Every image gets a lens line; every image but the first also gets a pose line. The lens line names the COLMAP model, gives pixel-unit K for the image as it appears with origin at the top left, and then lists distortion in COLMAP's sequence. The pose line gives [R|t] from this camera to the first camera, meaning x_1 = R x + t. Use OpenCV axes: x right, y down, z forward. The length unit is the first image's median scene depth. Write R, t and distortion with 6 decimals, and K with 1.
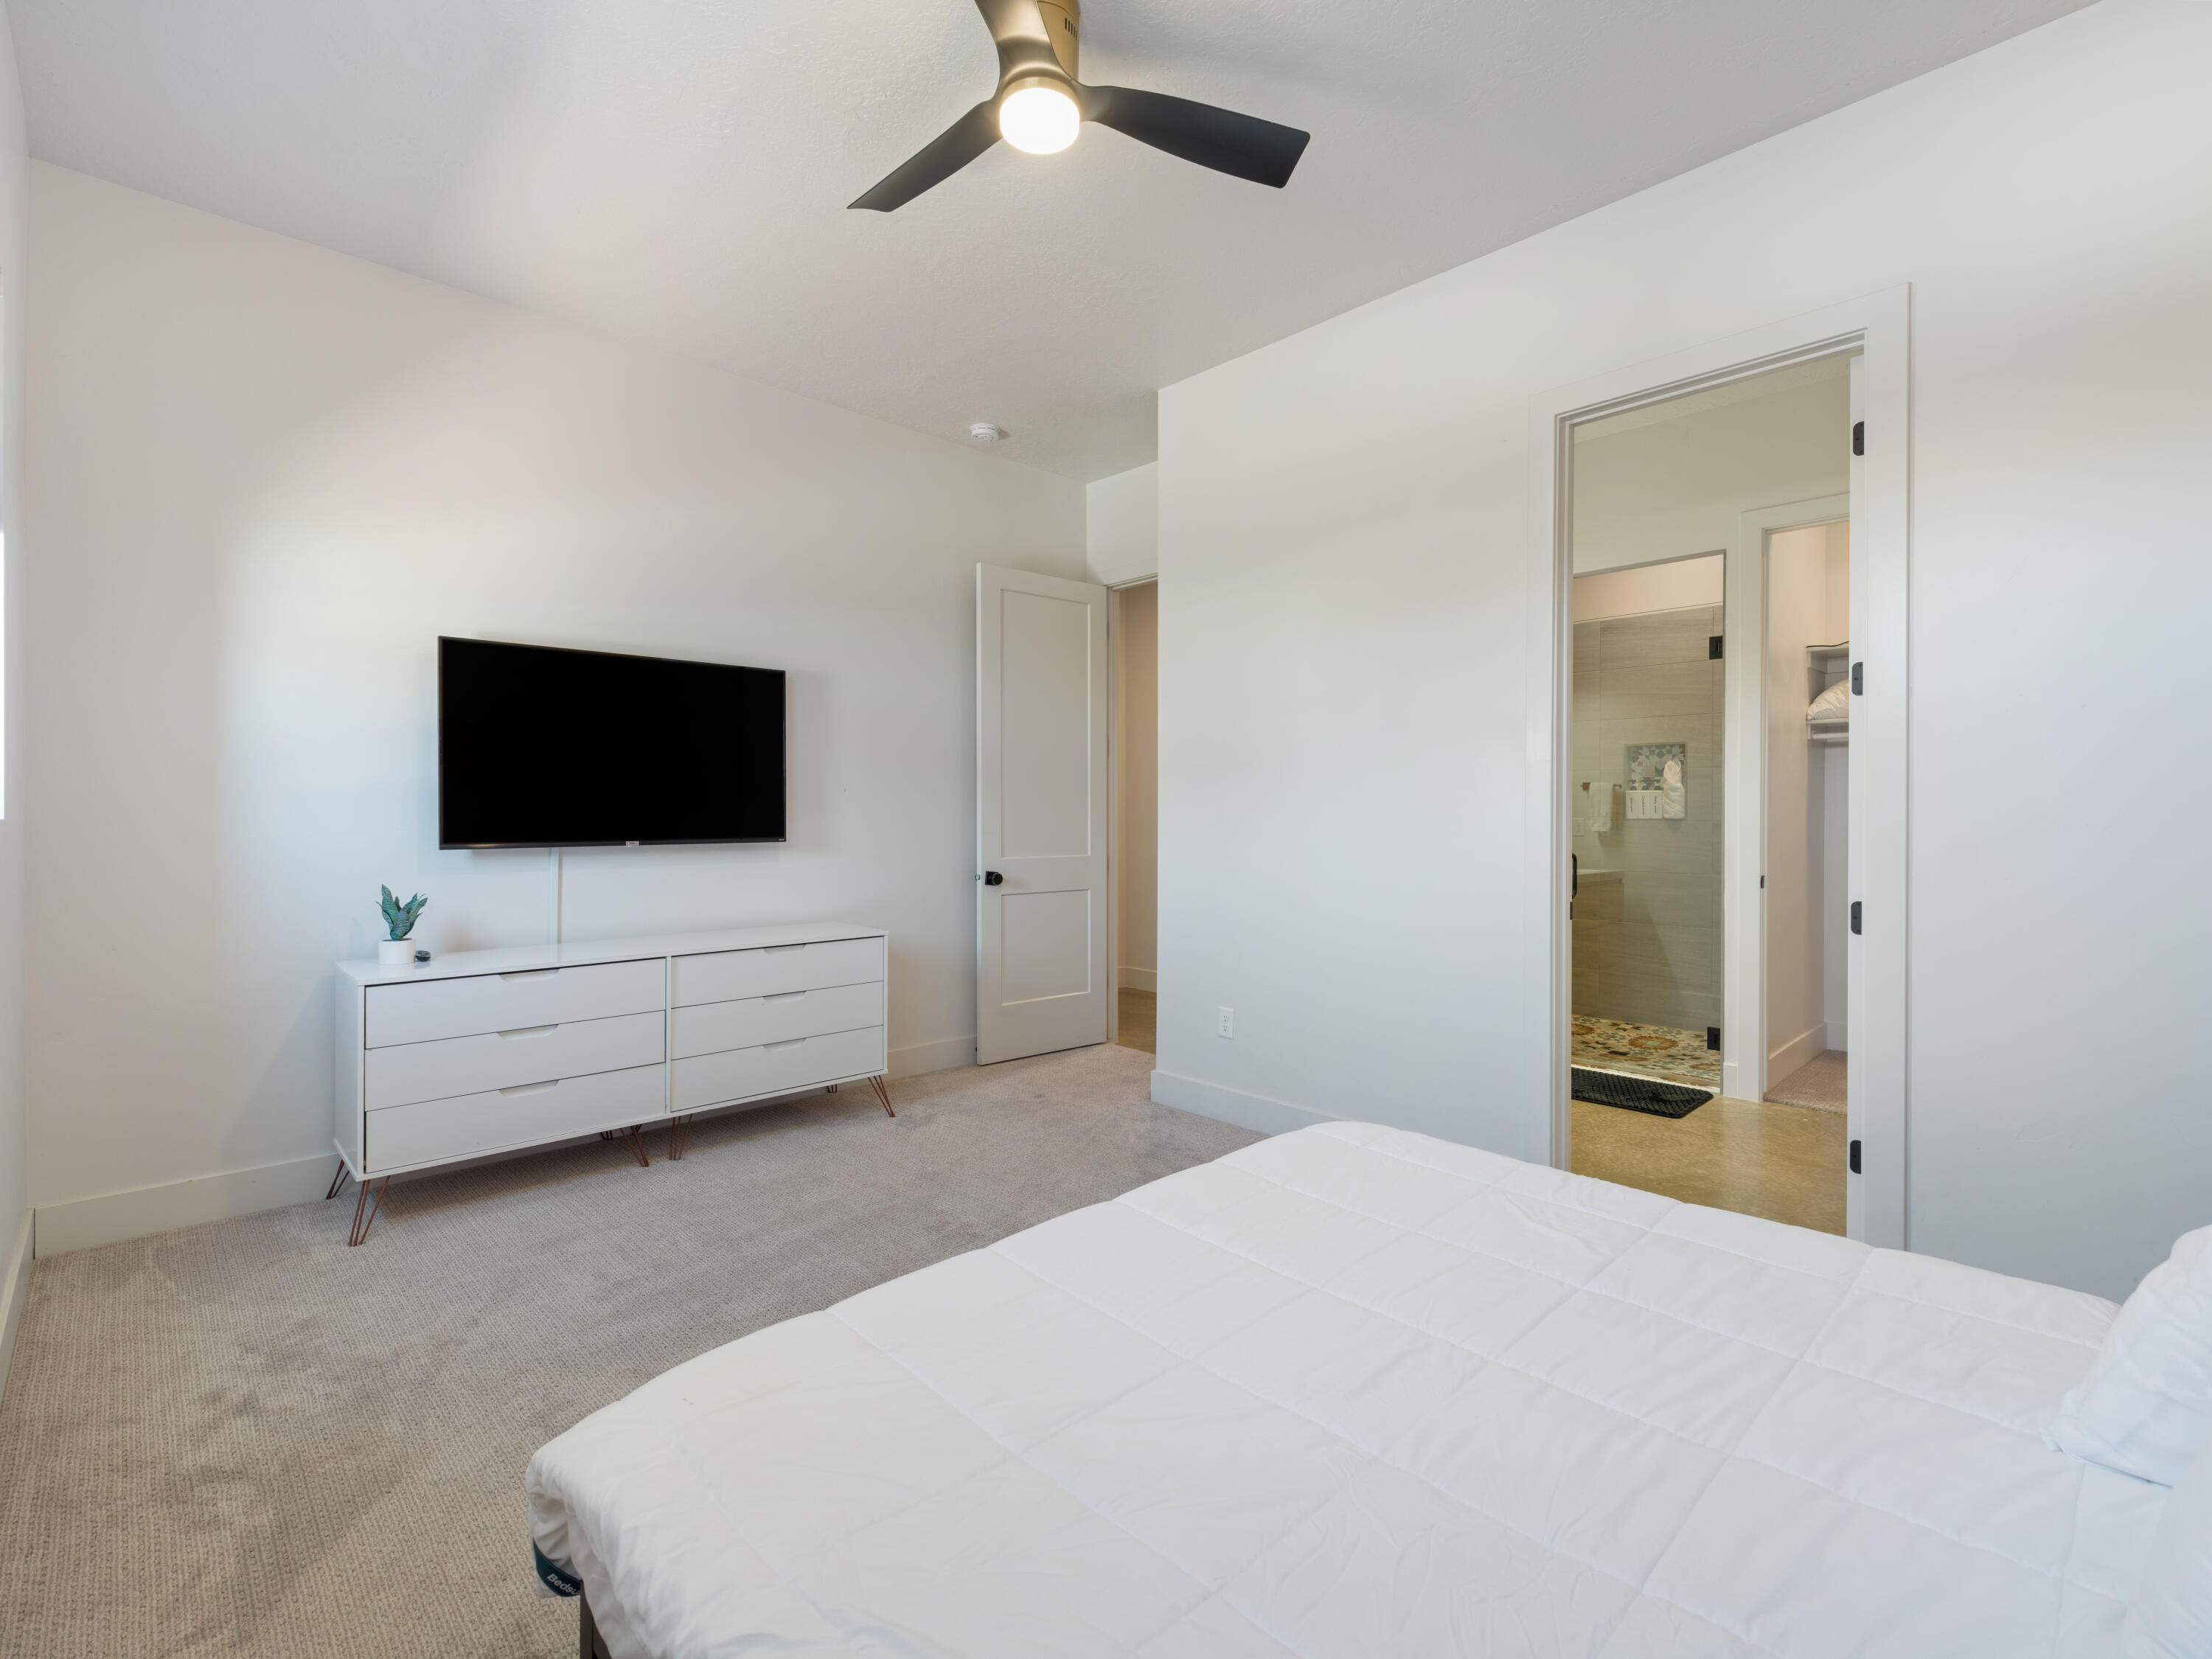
lens RADIAL K [[1023.3, 0, 1116.3], [0, 1023.3, 819.9], [0, 0, 1]] dist [-0.001767, -0.000331]
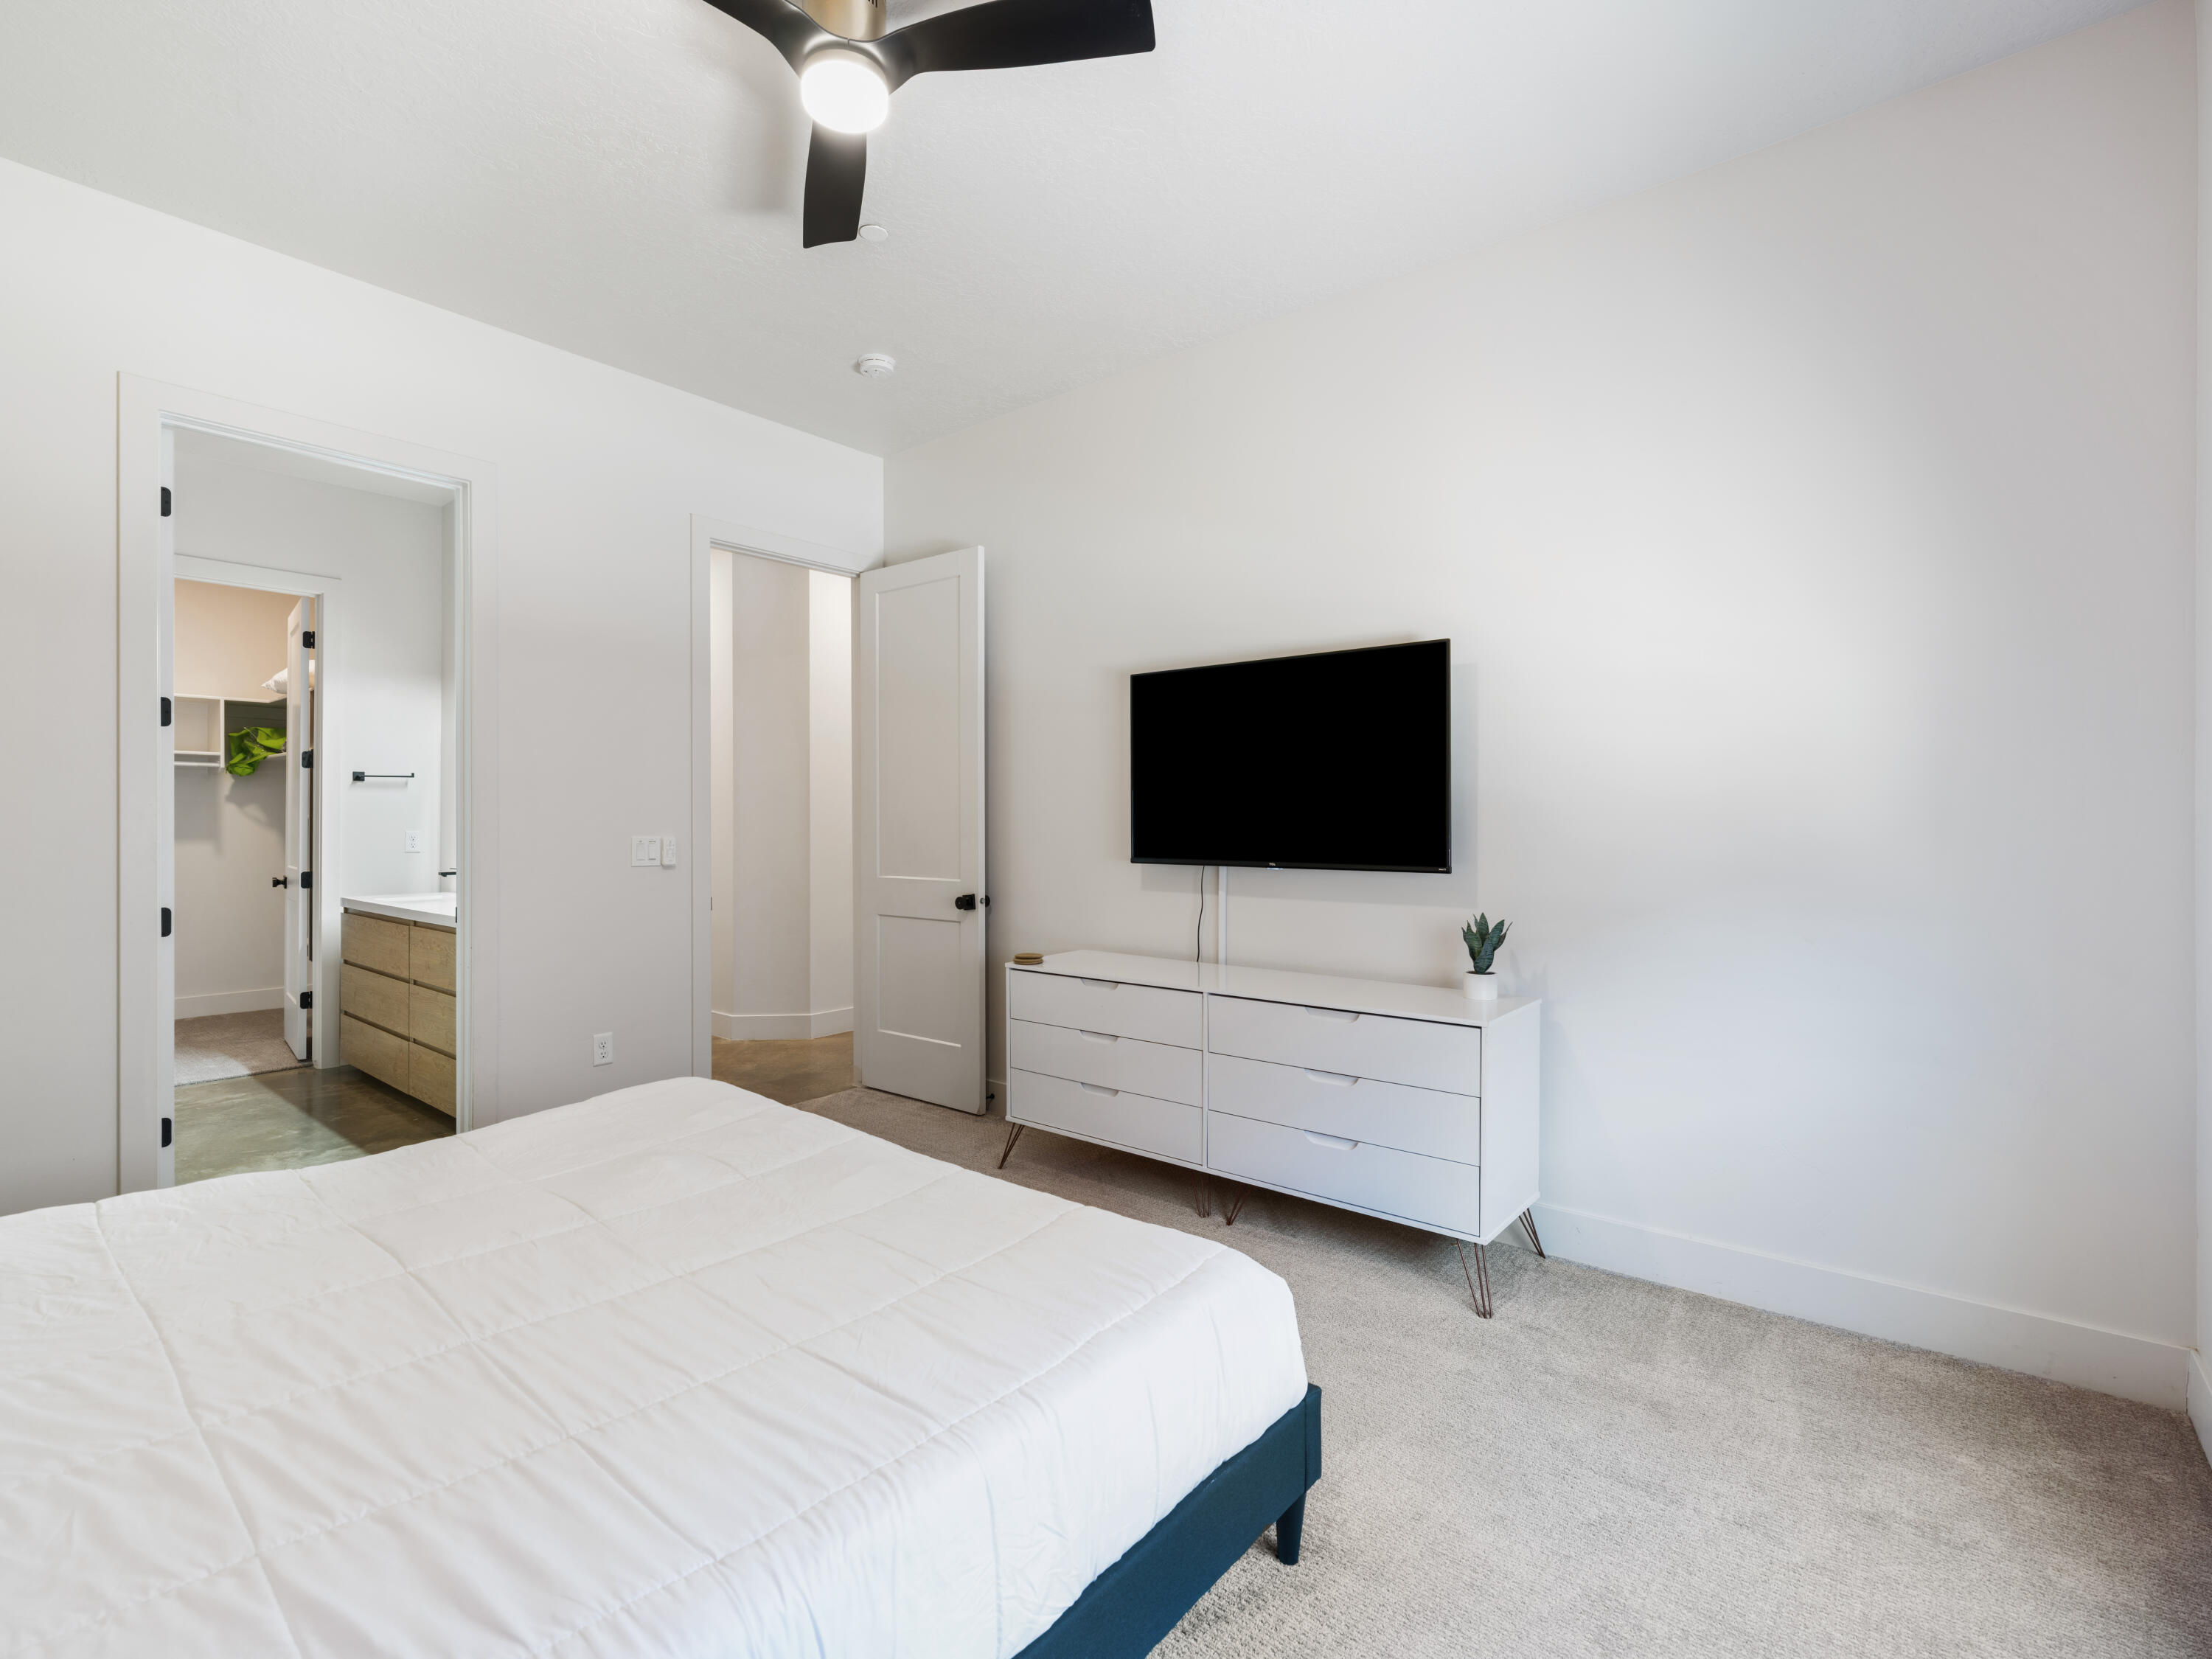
lens RADIAL K [[1023.3, 0, 1116.3], [0, 1023.3, 819.9], [0, 0, 1]] dist [-0.001767, -0.000331]
pose [[0.126878, 0.002842, -0.991914, 0.434308], [-0.013759, 0.999905, 0.001105, -0.016725], [0.991823, 0.013507, 0.126905, 0.788961]]
